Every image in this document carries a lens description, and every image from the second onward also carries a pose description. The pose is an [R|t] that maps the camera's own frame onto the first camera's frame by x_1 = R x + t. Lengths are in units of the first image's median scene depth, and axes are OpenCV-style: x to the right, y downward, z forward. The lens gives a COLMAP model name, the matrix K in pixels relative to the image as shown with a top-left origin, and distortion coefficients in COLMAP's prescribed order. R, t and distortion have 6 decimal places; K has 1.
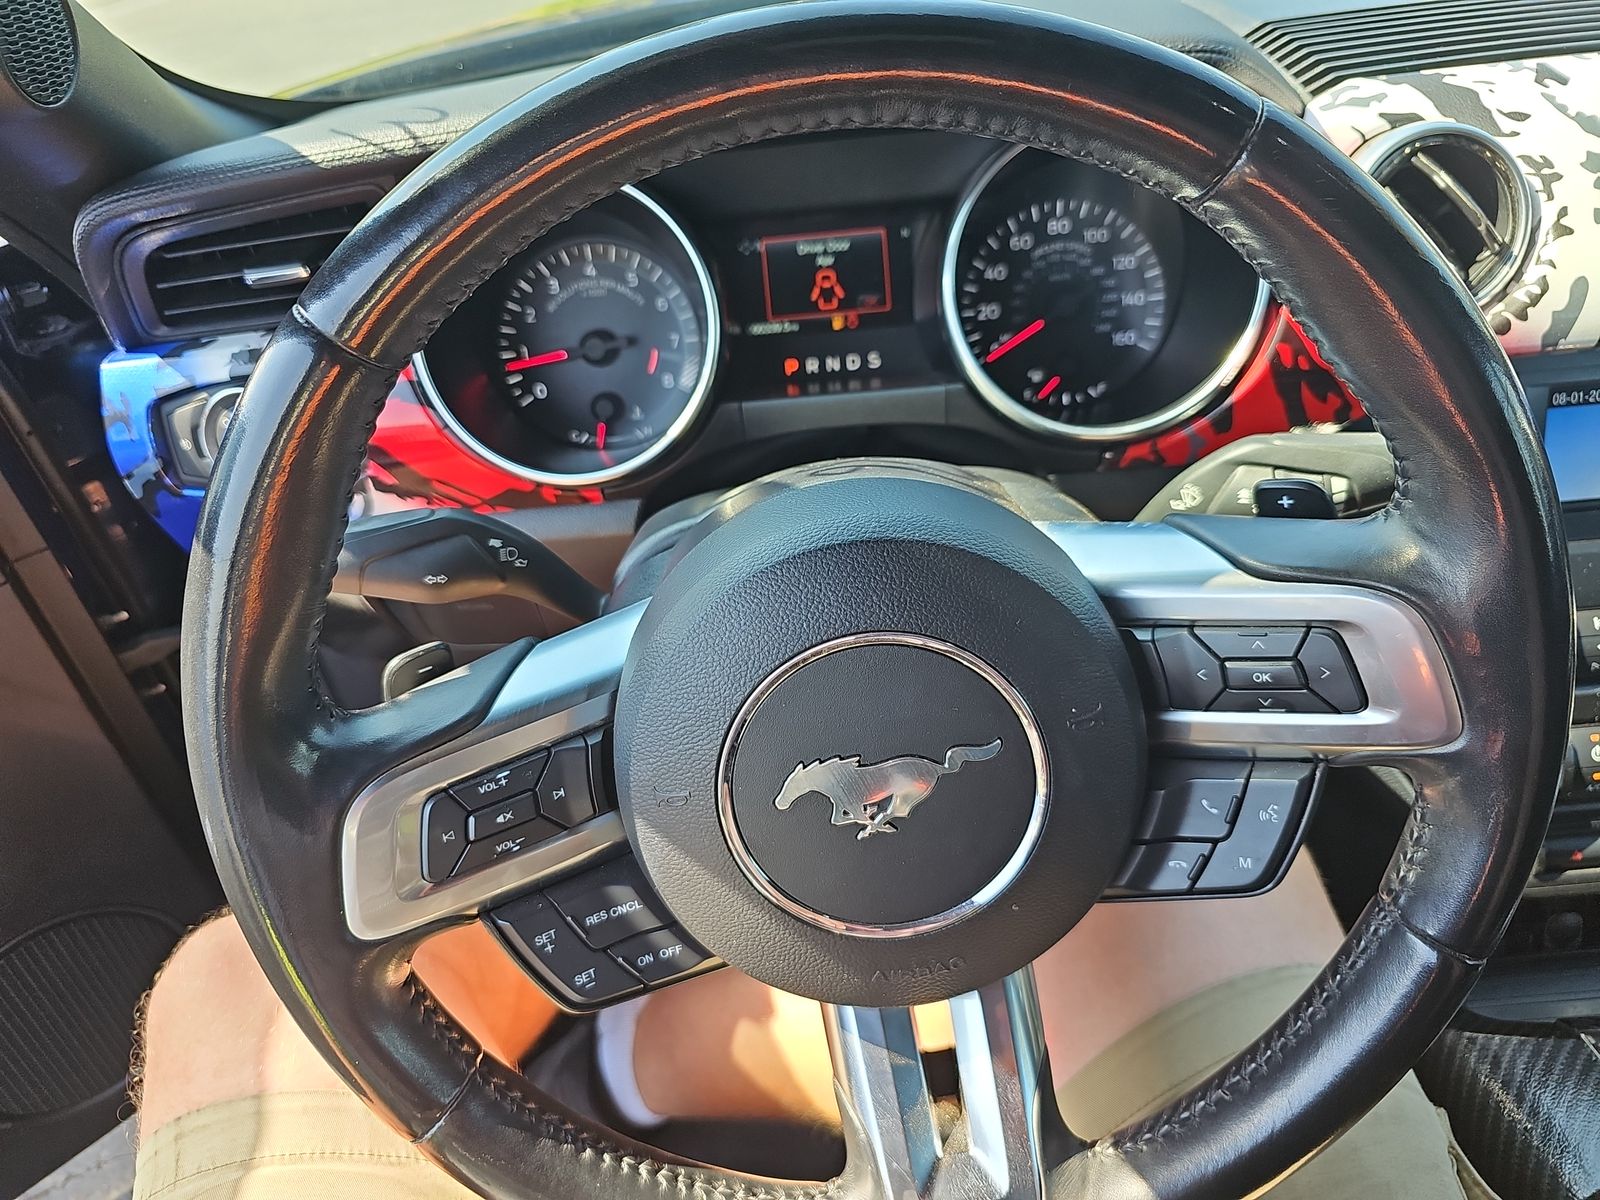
lens RADIAL K [[1078.8, 0, 812.2], [0, 1078.8, 594.8], [0, 0, 1]] dist [0.015242, -0.017082]
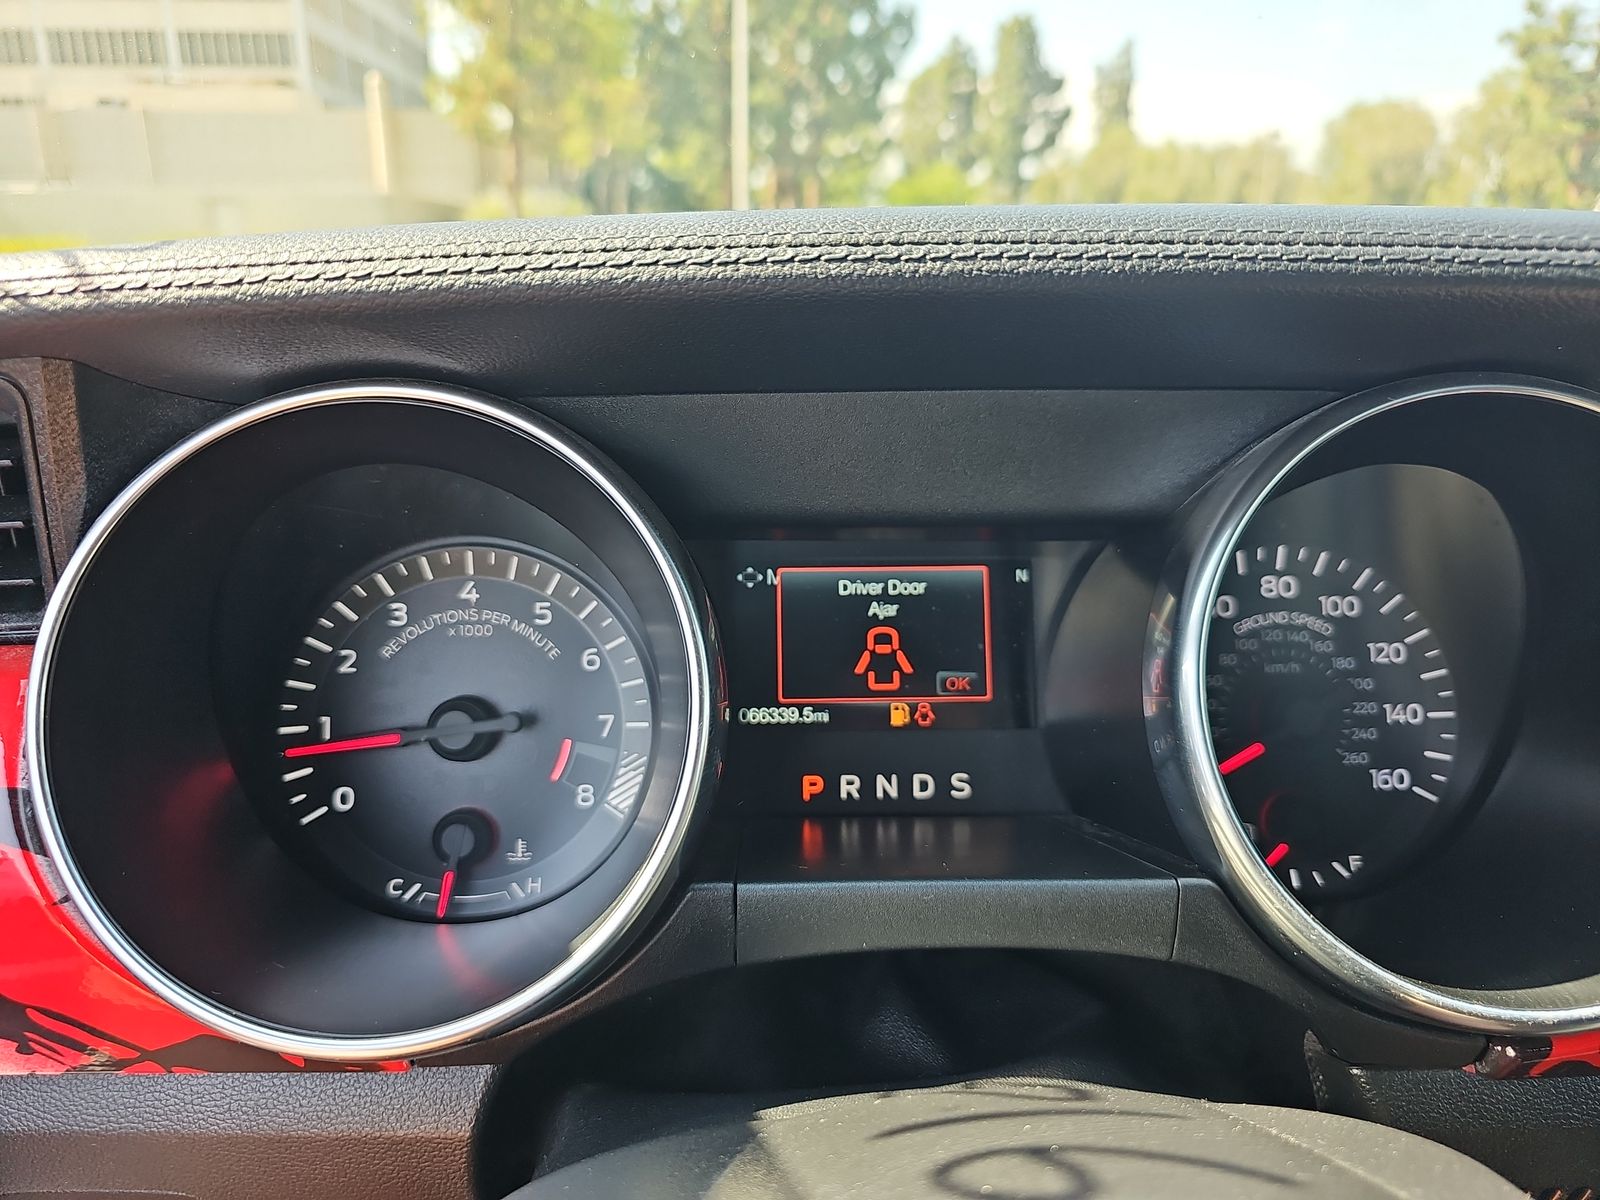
lens RADIAL K [[1078.8, 0, 810.5], [0, 1078.8, 605.3], [0, 0, 1]] dist [0.015242, -0.017082]
pose [[0.994254, 0.080143, 0.070968, -0.068179], [-0.054980, 0.951135, -0.303840, -0.133374], [-0.091851, 0.298193, 0.950076, 0.452350]]
